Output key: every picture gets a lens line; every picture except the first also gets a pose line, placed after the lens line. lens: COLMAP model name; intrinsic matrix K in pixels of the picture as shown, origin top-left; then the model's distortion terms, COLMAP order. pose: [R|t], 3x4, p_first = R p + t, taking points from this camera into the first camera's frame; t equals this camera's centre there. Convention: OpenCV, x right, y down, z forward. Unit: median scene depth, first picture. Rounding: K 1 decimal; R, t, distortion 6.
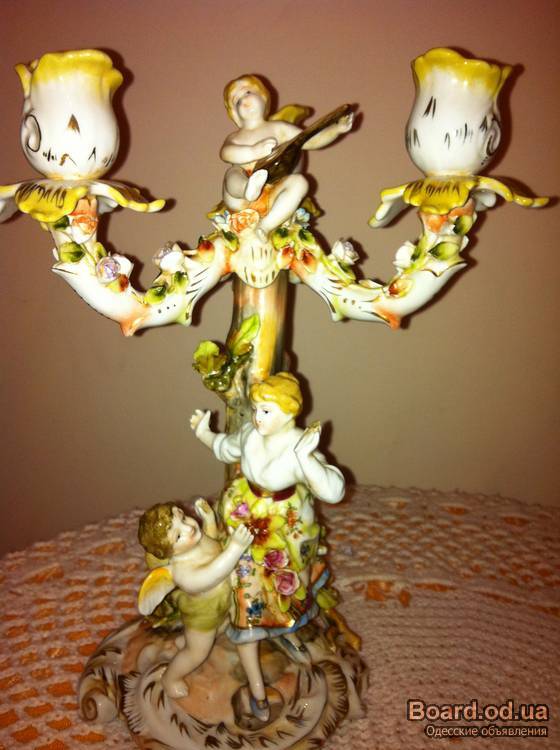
lens RADIAL K [[681.3, 0, 274.6], [0, 681.3, 374.0], [0, 0, 1]] dist [0.060021, -0.077269]
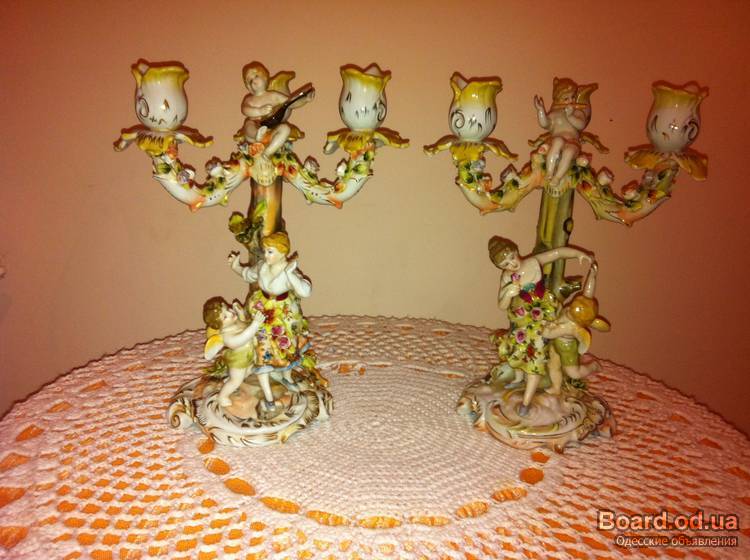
lens RADIAL K [[681.3, 0, 393.2], [0, 681.3, 301.9], [0, 0, 1]] dist [0.060021, -0.077269]
pose [[0.990989, -0.018523, 0.132659, 0.068140], [0.008894, 0.997306, 0.072813, 0.053609], [-0.133650, -0.070977, 0.988484, -0.885837]]
